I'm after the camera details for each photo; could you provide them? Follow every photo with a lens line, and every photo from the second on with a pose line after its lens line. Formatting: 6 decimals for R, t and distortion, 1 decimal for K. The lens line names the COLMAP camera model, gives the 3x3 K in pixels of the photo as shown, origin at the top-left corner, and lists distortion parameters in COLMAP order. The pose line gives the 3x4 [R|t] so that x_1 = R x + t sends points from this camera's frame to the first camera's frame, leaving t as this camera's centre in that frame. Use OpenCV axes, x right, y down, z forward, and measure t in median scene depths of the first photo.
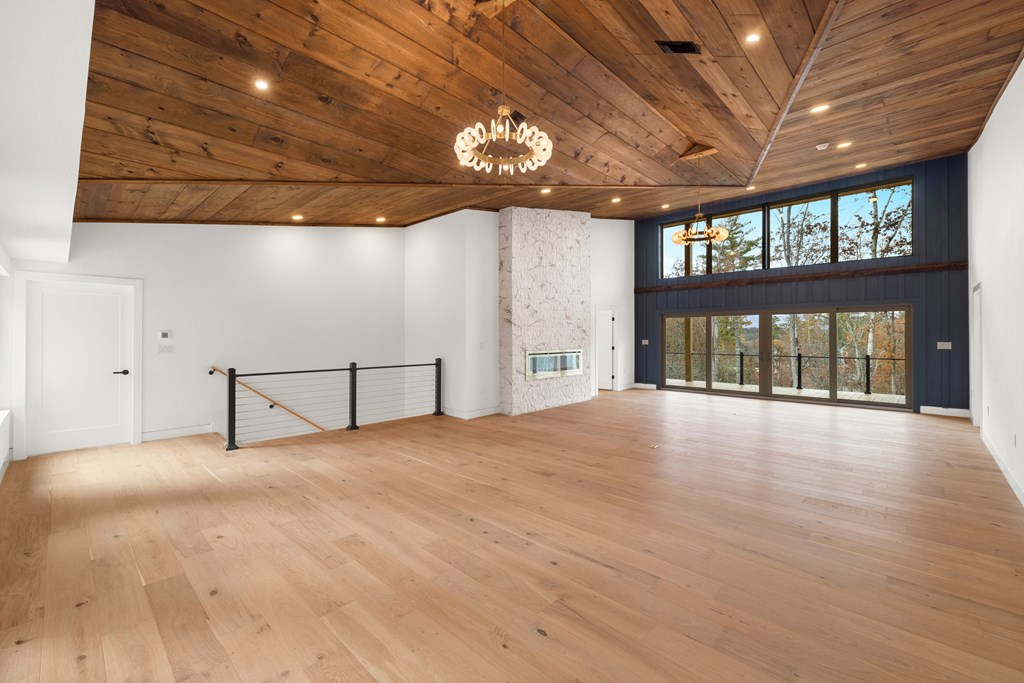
lens RADIAL K [[428.1, 0, 509.7], [0, 428.1, 334.6], [0, 0, 1]] dist [0.001235, 0.000077]
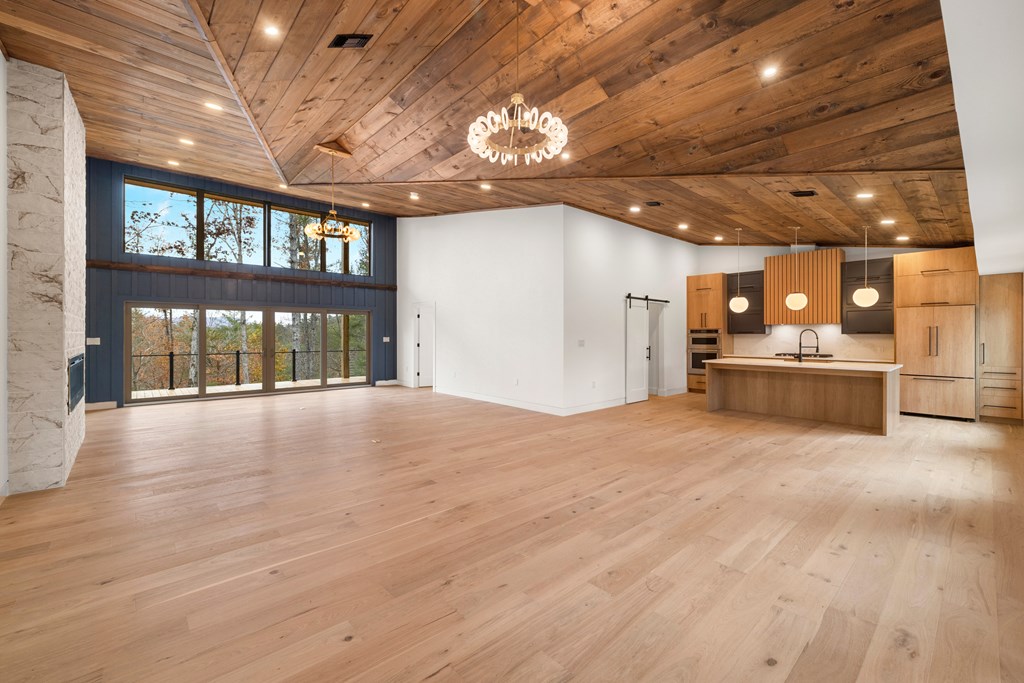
lens RADIAL K [[428.1, 0, 512.5], [0, 428.1, 335.3], [0, 0, 1]] dist [0.001235, 0.000077]
pose [[0.072549, -0.001201, 0.997364, -0.447213], [-0.003285, 0.999994, 0.001443, 0.007228], [-0.997359, -0.003381, 0.072544, 0.424178]]
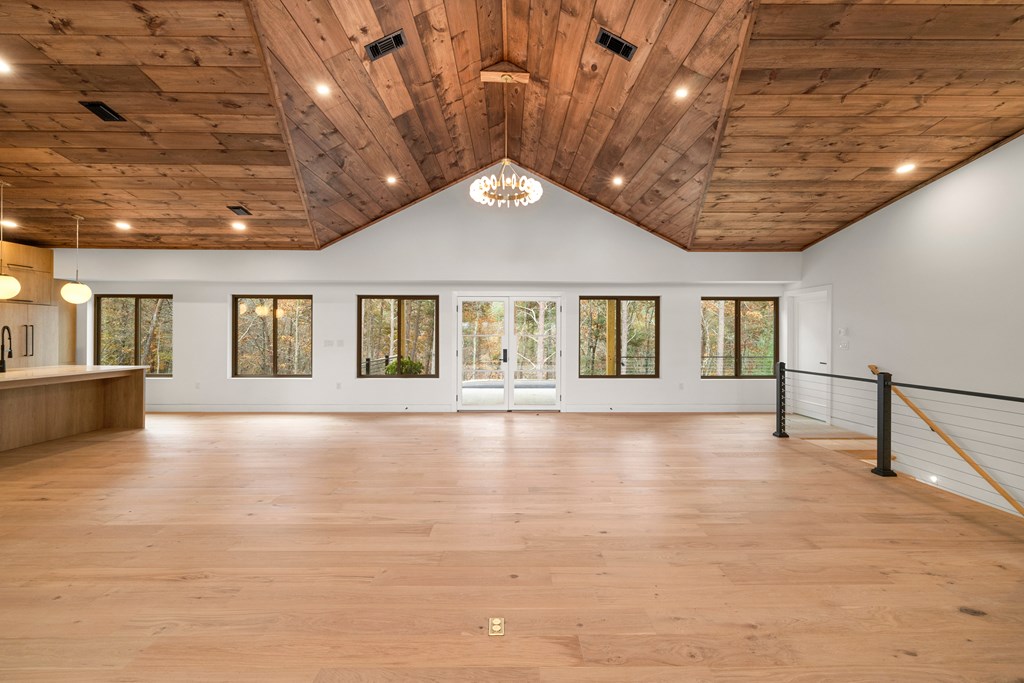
lens RADIAL K [[428.1, 0, 514.8], [0, 428.1, 333.4], [0, 0, 1]] dist [0.001235, 0.000077]
pose [[-0.709944, -0.002659, -0.704253, 0.408388], [0.000186, 0.999992, -0.003963, 0.007040], [0.704258, -0.002945, -0.709938, 0.887470]]
